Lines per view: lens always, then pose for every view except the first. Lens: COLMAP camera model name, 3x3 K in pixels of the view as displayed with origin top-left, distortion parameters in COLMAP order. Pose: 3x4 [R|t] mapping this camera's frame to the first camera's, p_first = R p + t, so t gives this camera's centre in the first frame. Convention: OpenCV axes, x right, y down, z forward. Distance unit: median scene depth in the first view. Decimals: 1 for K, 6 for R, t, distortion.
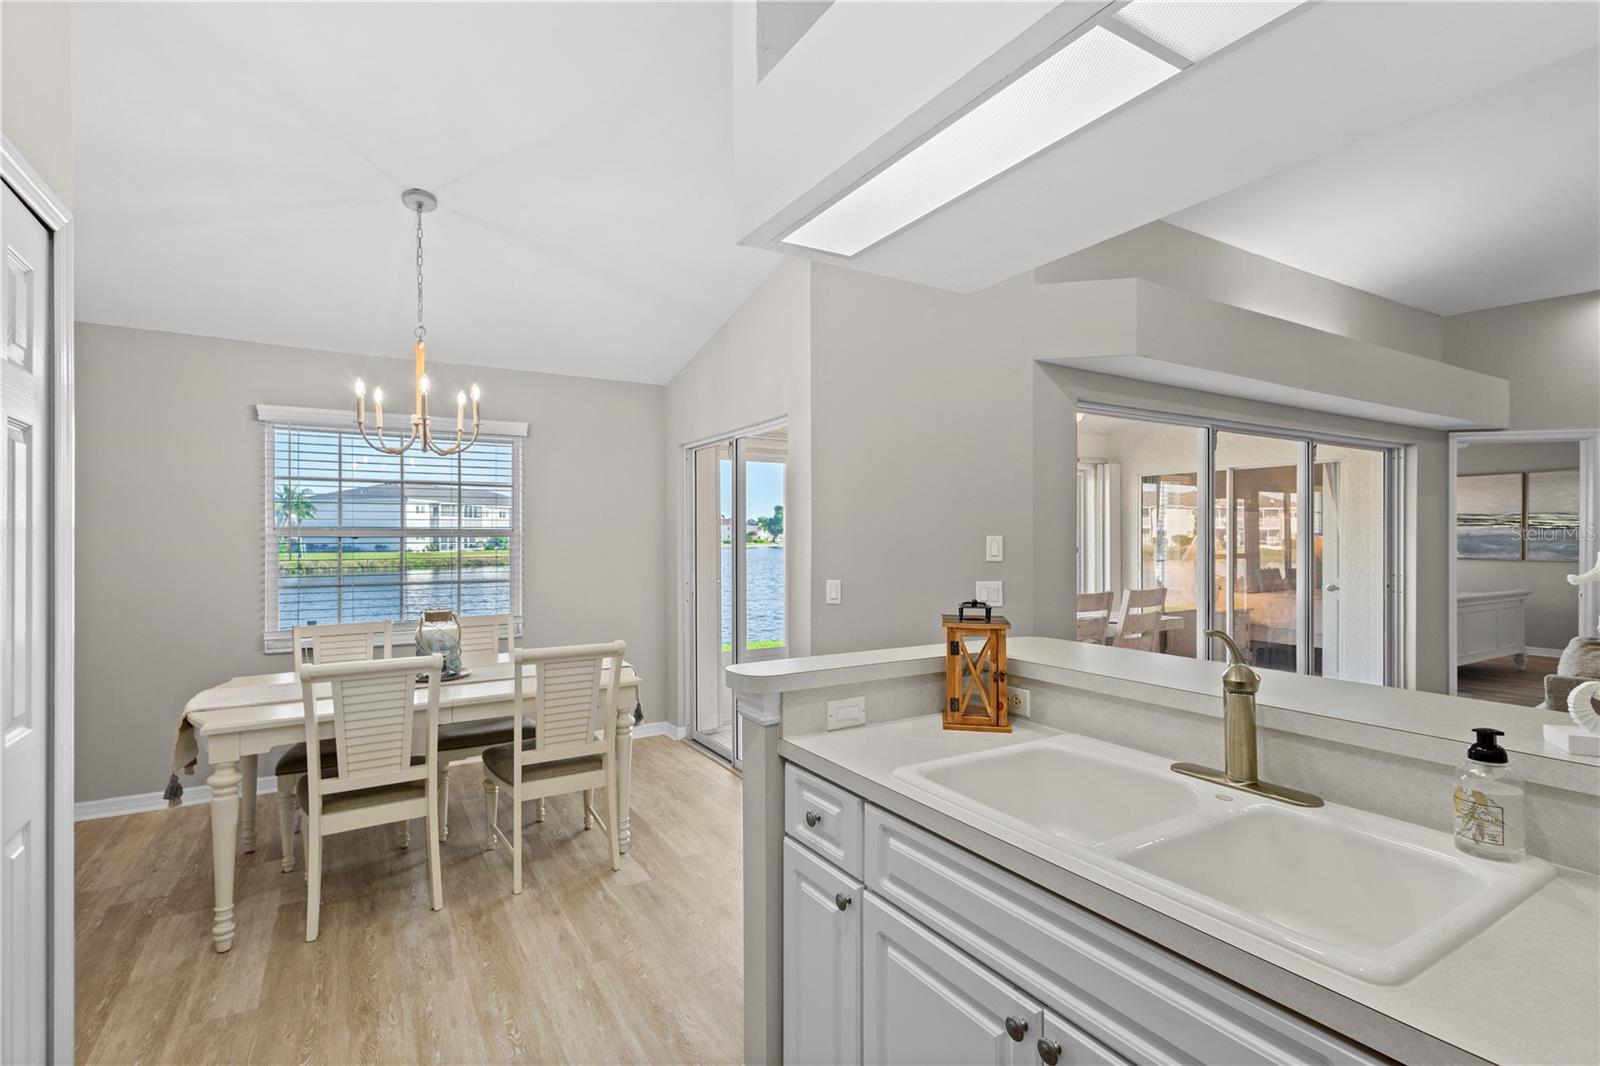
lens RADIAL K [[733.9, 0, 794.4], [0, 733.9, 537.8], [0, 0, 1]] dist [0.008741, -0.004077]
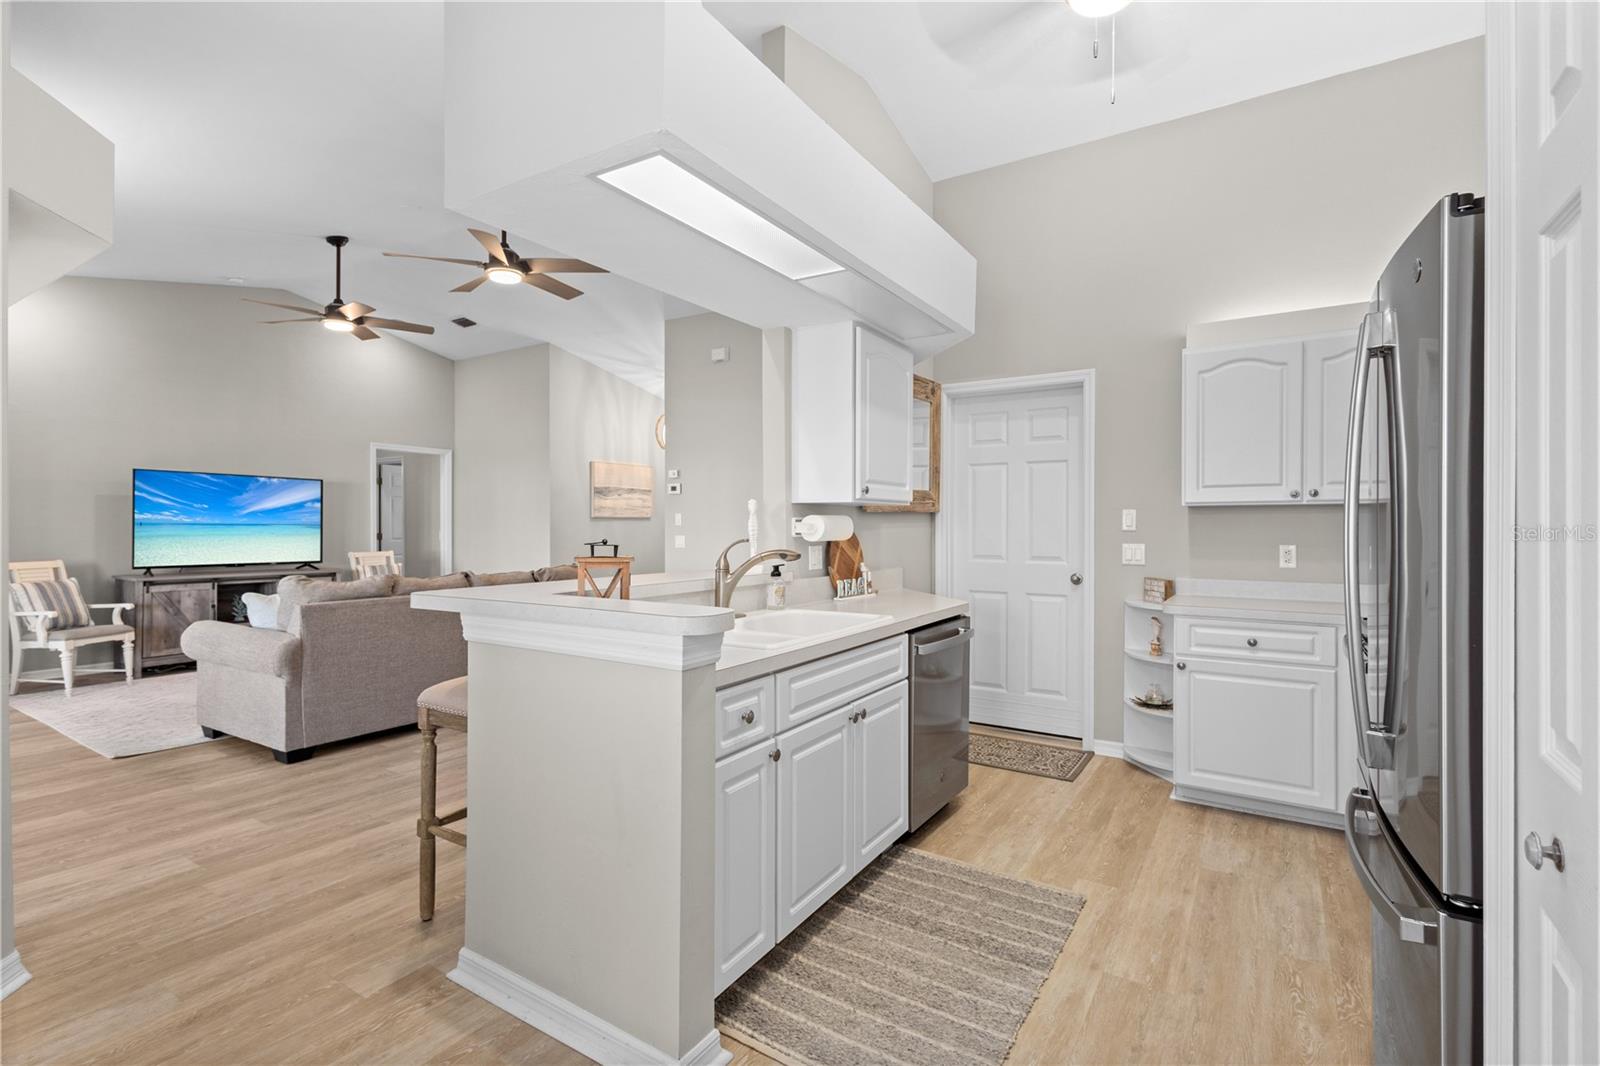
lens RADIAL K [[733.9, 0, 811.0], [0, 733.9, 528.2], [0, 0, 1]] dist [0.008741, -0.004077]
pose [[-0.456205, -0.005991, 0.889854, -0.304430], [-0.001989, 0.999982, 0.005713, 0.019777], [-0.889872, 0.000836, -0.456209, 0.409924]]
